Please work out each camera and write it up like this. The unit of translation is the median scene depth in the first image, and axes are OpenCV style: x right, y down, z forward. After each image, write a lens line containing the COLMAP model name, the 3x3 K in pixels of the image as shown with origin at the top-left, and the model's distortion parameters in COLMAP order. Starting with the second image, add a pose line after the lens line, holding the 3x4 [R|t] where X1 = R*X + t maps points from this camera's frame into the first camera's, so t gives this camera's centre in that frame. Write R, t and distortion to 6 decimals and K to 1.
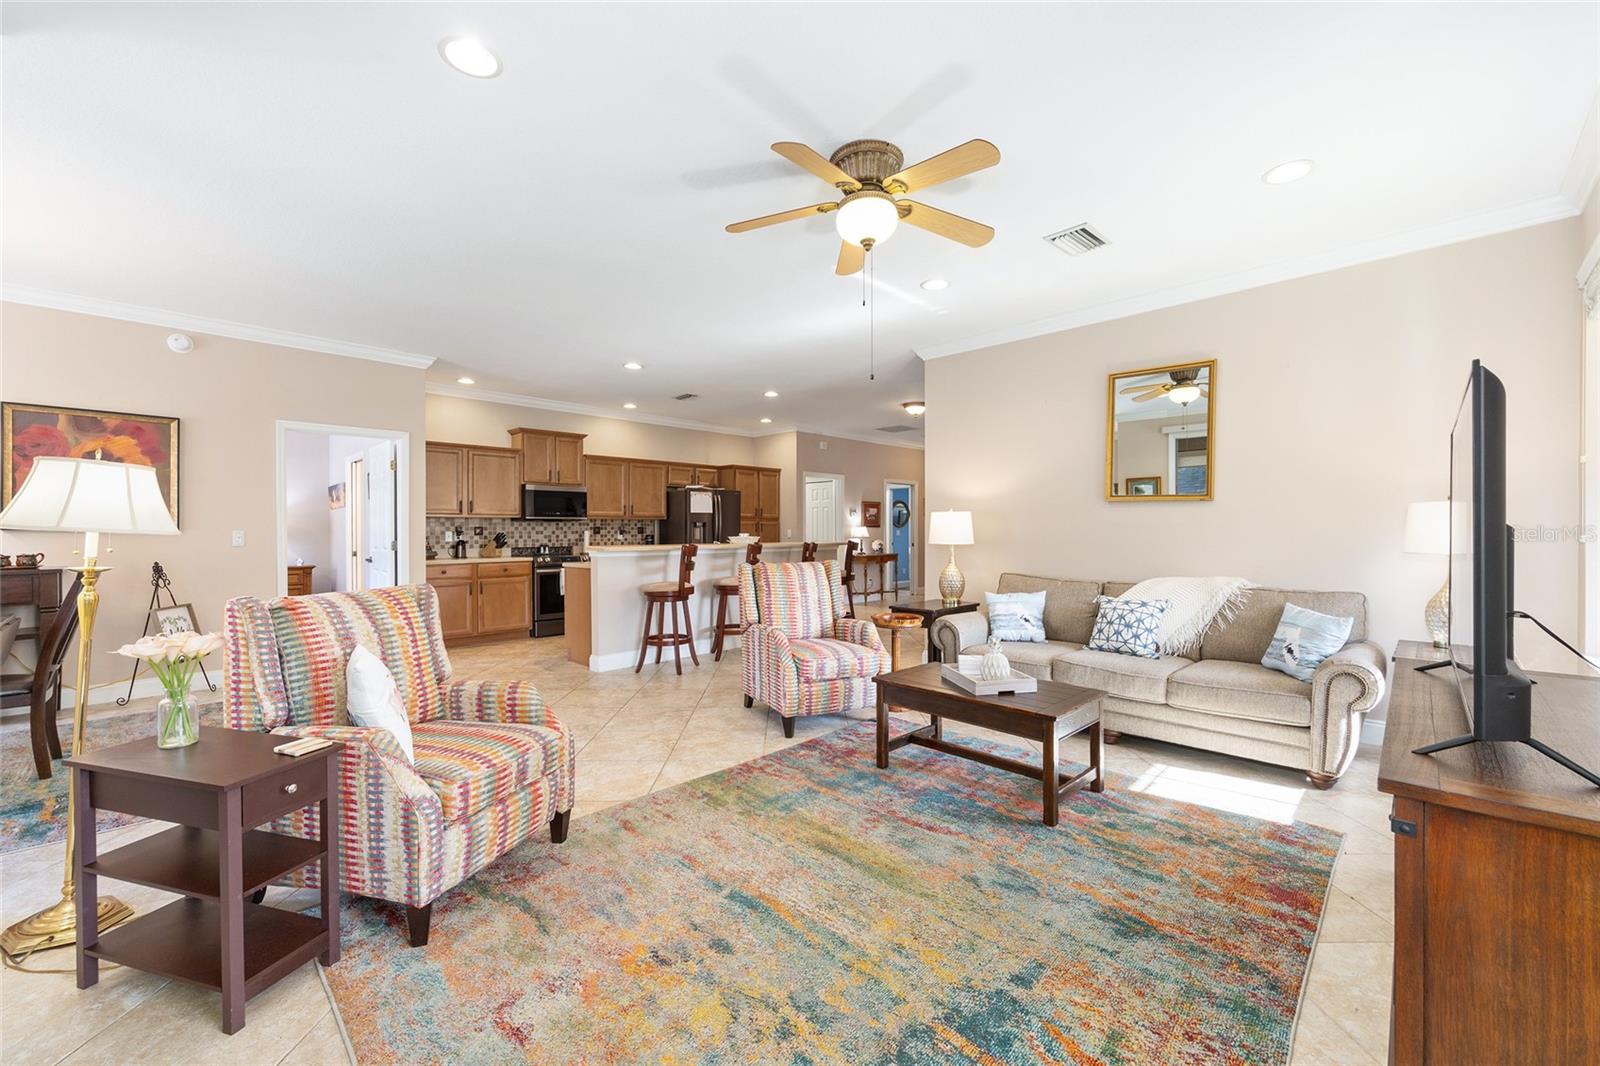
lens RADIAL K [[642.4, 0, 795.3], [0, 642.4, 530.1], [0, 0, 1]] dist [-0.004080, 0.001061]
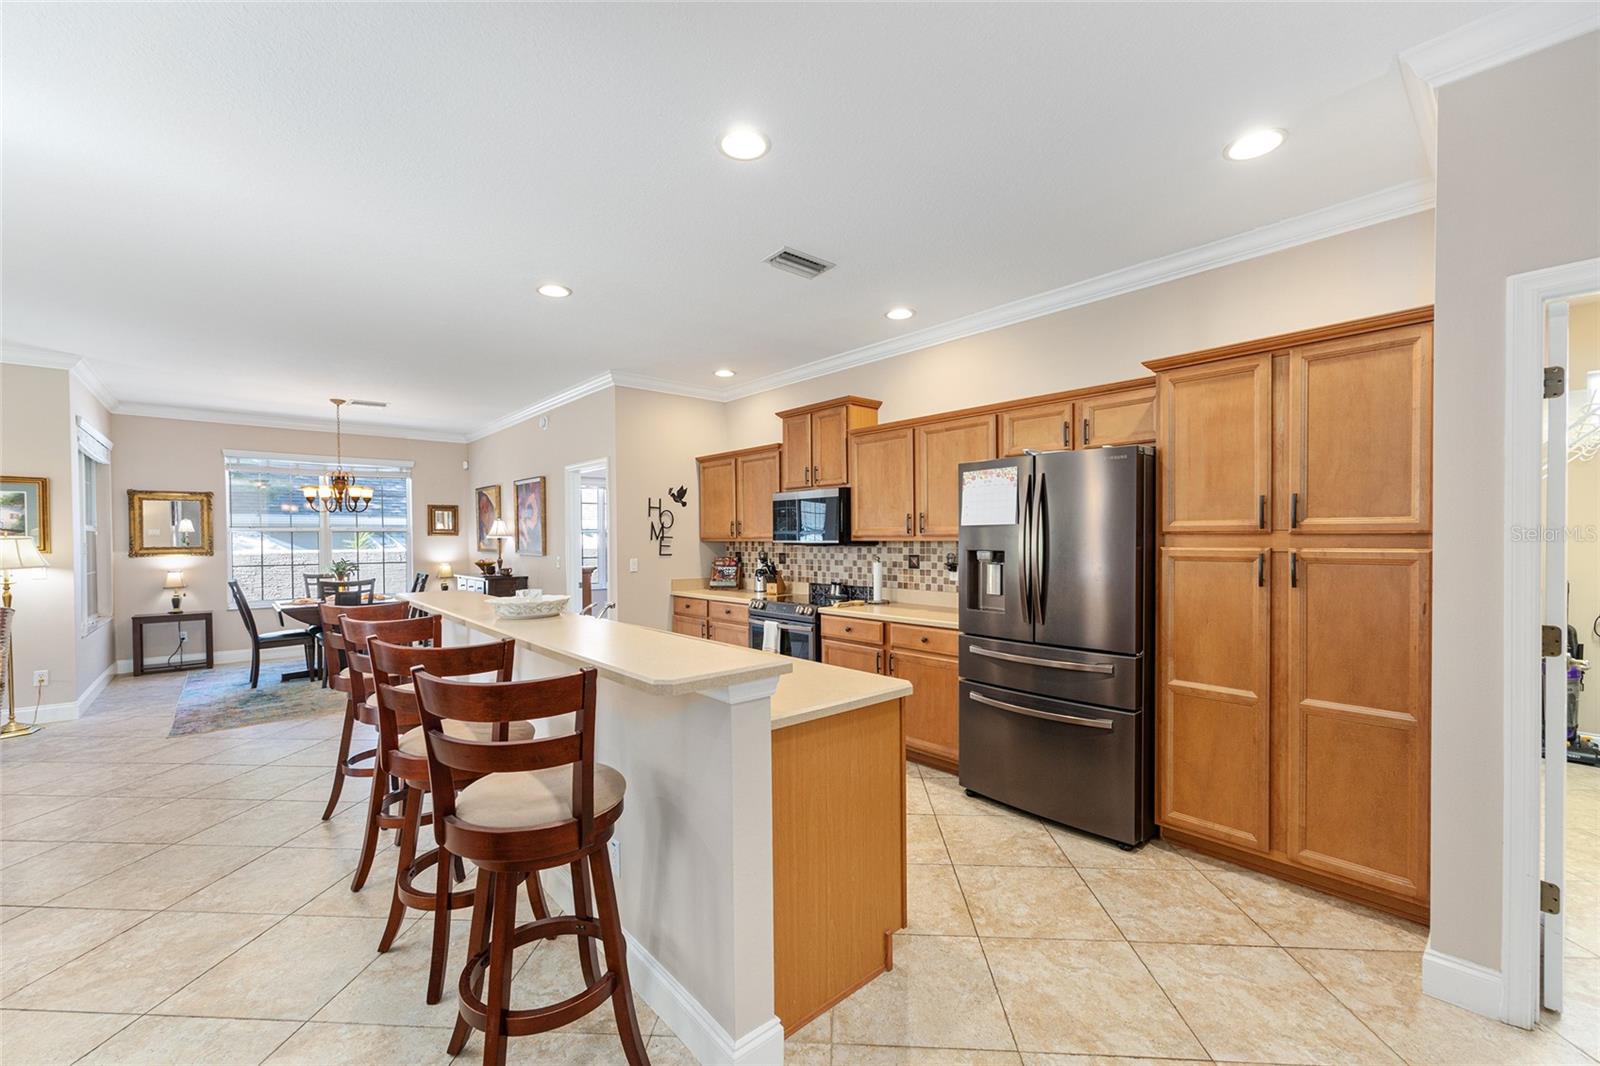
lens RADIAL K [[642.4, 0, 800.6], [0, 642.4, 548.5], [0, 0, 1]] dist [-0.004080, 0.001061]
pose [[-0.059361, 0.017679, -0.998080, 0.239668], [0.004260, 0.999839, 0.017457, -0.020806], [0.998227, -0.003216, -0.059427, 0.929861]]
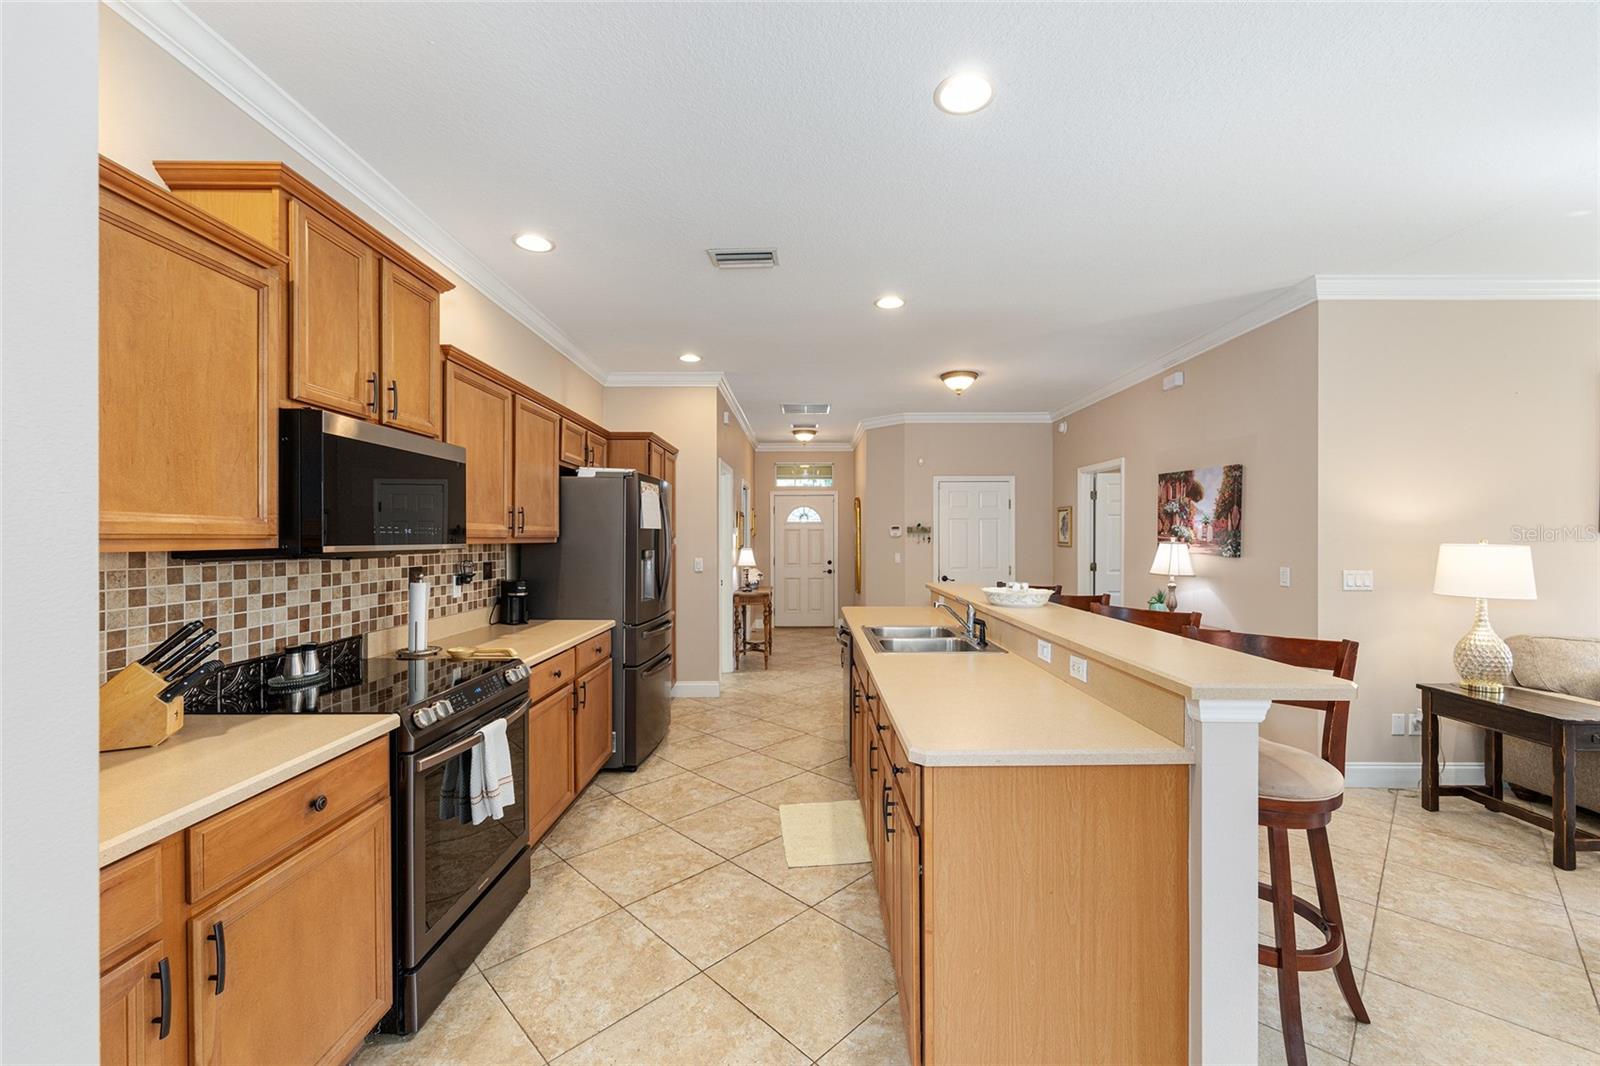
lens RADIAL K [[642.4, 0, 800.7], [0, 642.4, 537.4], [0, 0, 1]] dist [-0.004080, 0.001061]
pose [[0.713602, 0.000379, 0.700551, -0.399079], [0.001715, 0.999996, -0.002289, -0.020053], [-0.700549, 0.002835, 0.713598, 0.608721]]
